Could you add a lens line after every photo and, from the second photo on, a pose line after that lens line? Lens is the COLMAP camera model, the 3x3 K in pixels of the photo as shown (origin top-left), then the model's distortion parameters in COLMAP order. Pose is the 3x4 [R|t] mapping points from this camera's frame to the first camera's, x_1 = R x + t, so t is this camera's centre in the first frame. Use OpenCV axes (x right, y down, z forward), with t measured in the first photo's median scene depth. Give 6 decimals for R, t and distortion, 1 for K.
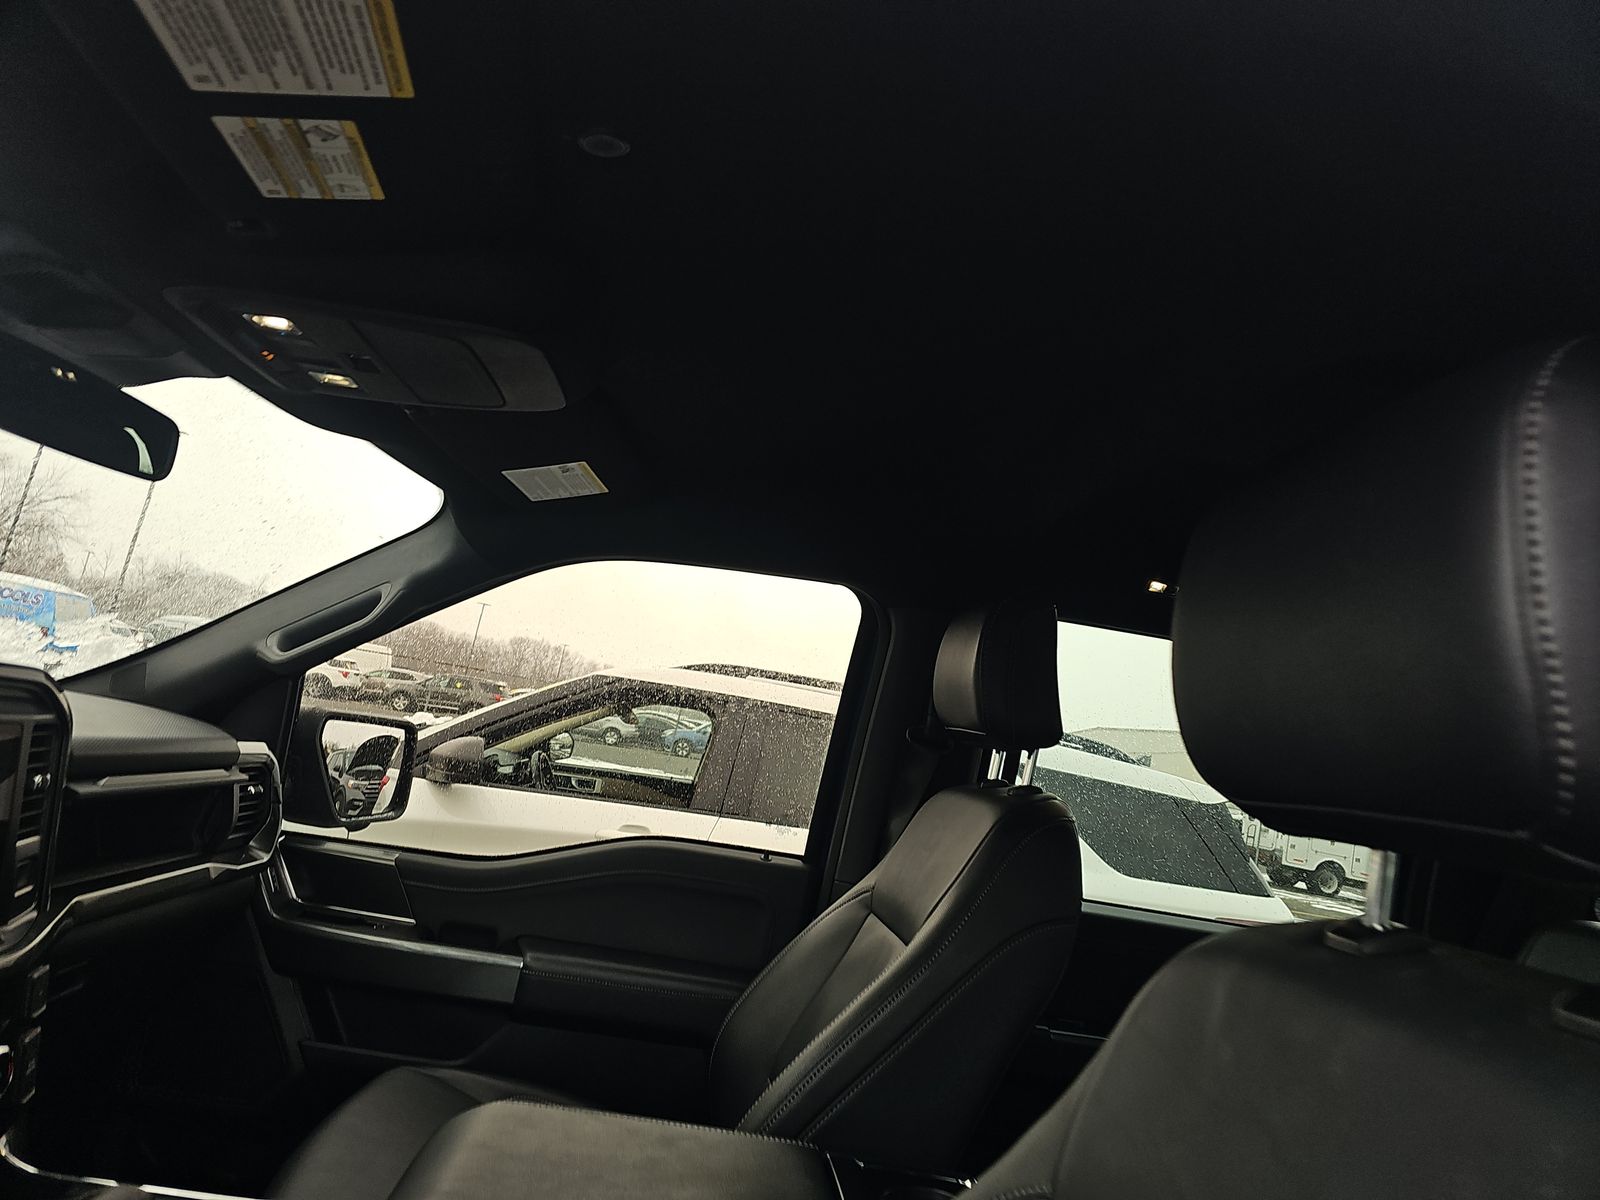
lens RADIAL K [[1018.3, 0, 800.0], [0, 1018.3, 600.0], [0, 0, 1]] dist [0.067243, -0.069225]
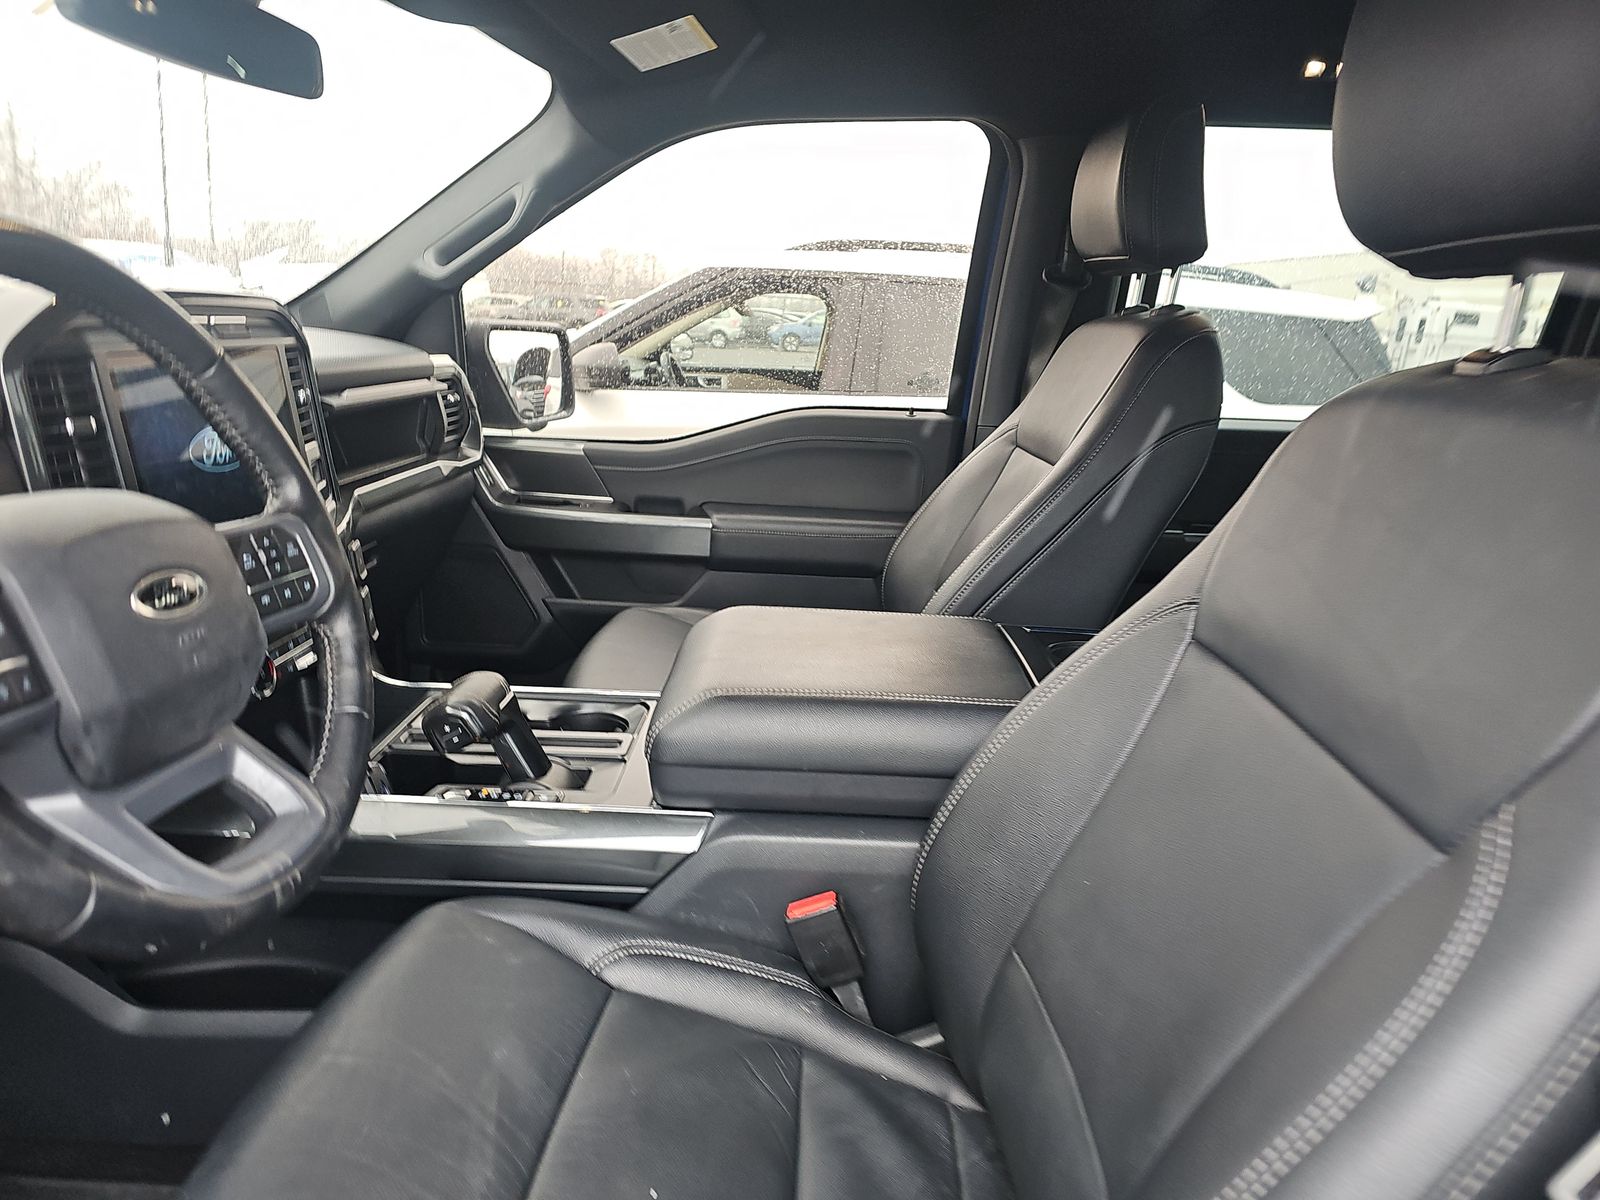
lens RADIAL K [[1018.3, 0, 800.0], [0, 1018.3, 600.0], [0, 0, 1]] dist [0.067243, -0.069225]
pose [[0.987721, -0.085961, -0.130450, -0.027713], [0.129798, 0.916241, 0.379019, 0.010286], [0.086942, -0.391298, 0.916148, -0.076244]]
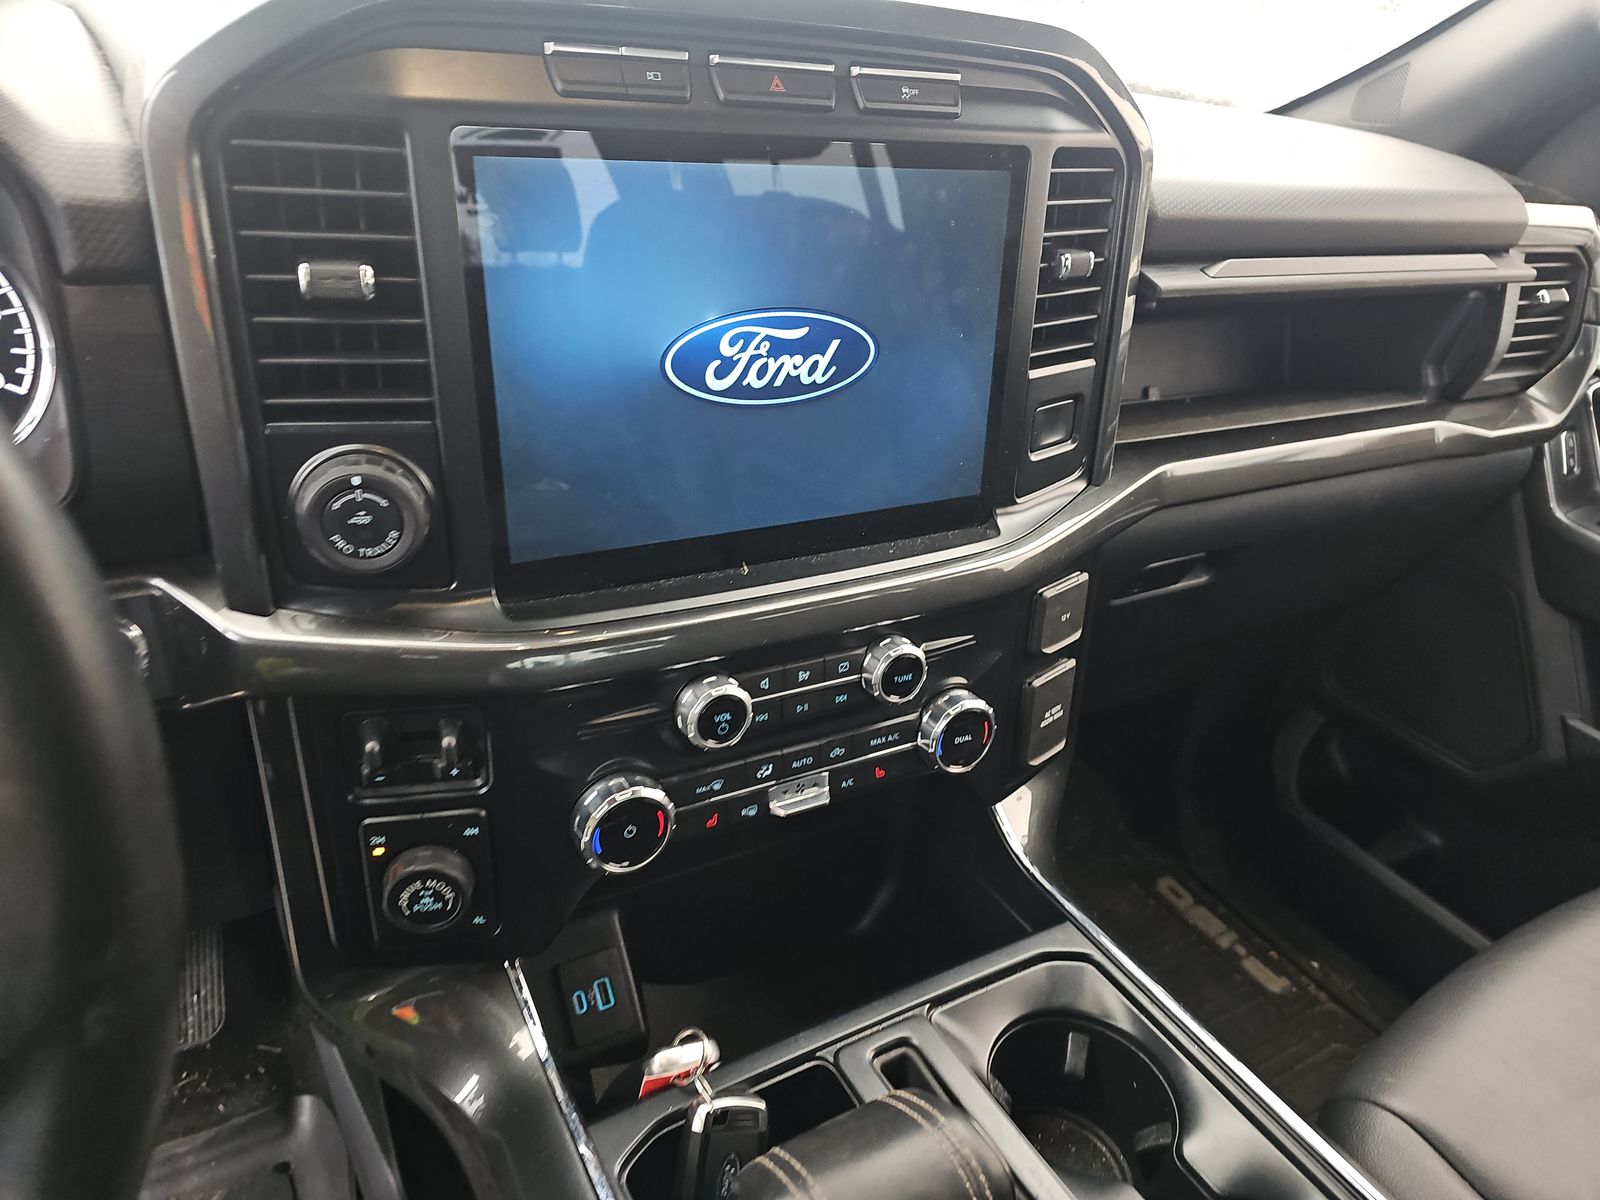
lens RADIAL K [[1018.3, 0, 800.0], [0, 1018.3, 600.0], [0, 0, 1]] dist [0.067243, -0.069225]
pose [[0.416257, 0.304139, -0.856872, -0.167197], [0.121416, 0.915365, 0.383882, 0.069490], [0.901104, -0.263831, 0.344099, 0.394207]]
